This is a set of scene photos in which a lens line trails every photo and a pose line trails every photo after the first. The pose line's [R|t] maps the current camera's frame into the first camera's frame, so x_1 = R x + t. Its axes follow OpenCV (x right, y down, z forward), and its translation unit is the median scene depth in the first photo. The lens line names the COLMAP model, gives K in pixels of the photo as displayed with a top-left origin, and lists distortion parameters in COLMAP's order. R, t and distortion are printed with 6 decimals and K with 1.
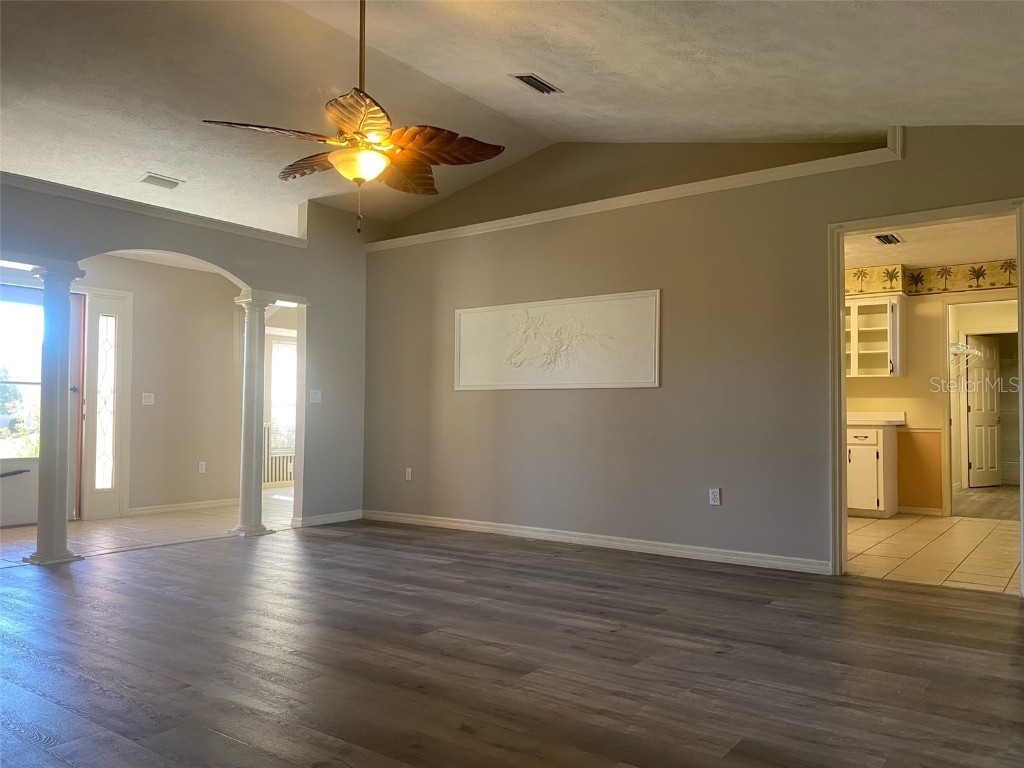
lens RADIAL K [[778.7, 0, 518.6], [0, 778.7, 387.0], [0, 0, 1]] dist [0.005166, -0.002209]
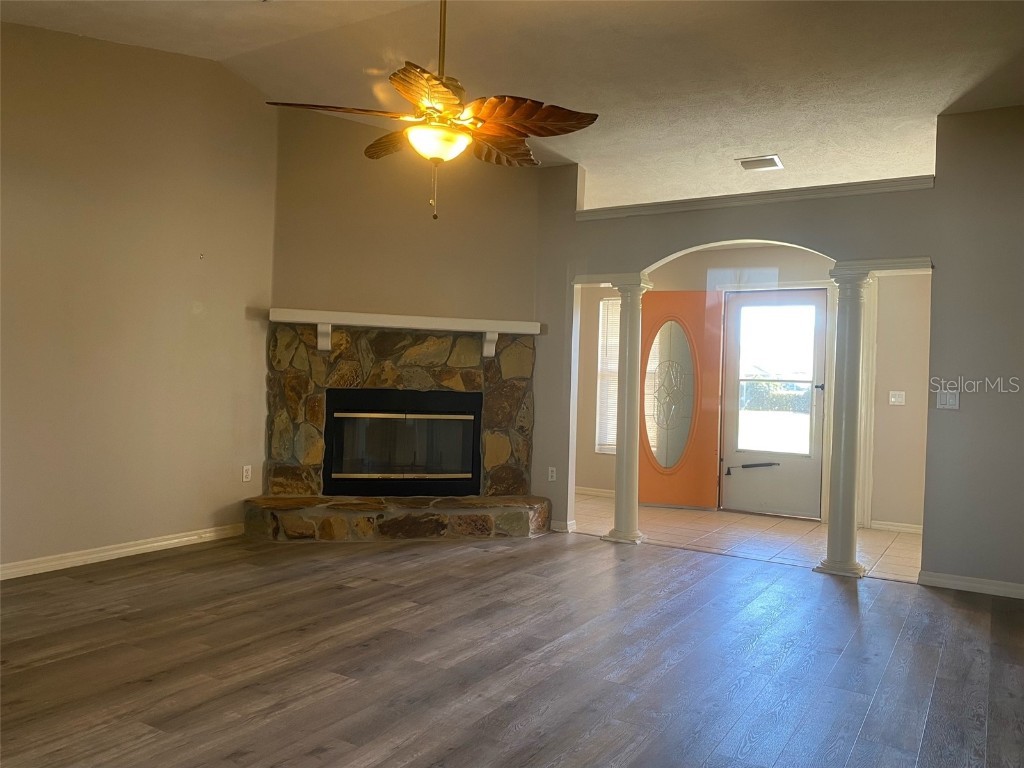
lens RADIAL K [[778.9, 0, 516.2], [0, 778.9, 383.4], [0, 0, 1]] dist [0.006263, -0.003615]
pose [[0.089799, 0.001723, -0.995958, 0.759190], [0.005668, 0.999981, 0.002241, -0.011986], [0.995944, -0.005846, 0.089787, 1.101821]]
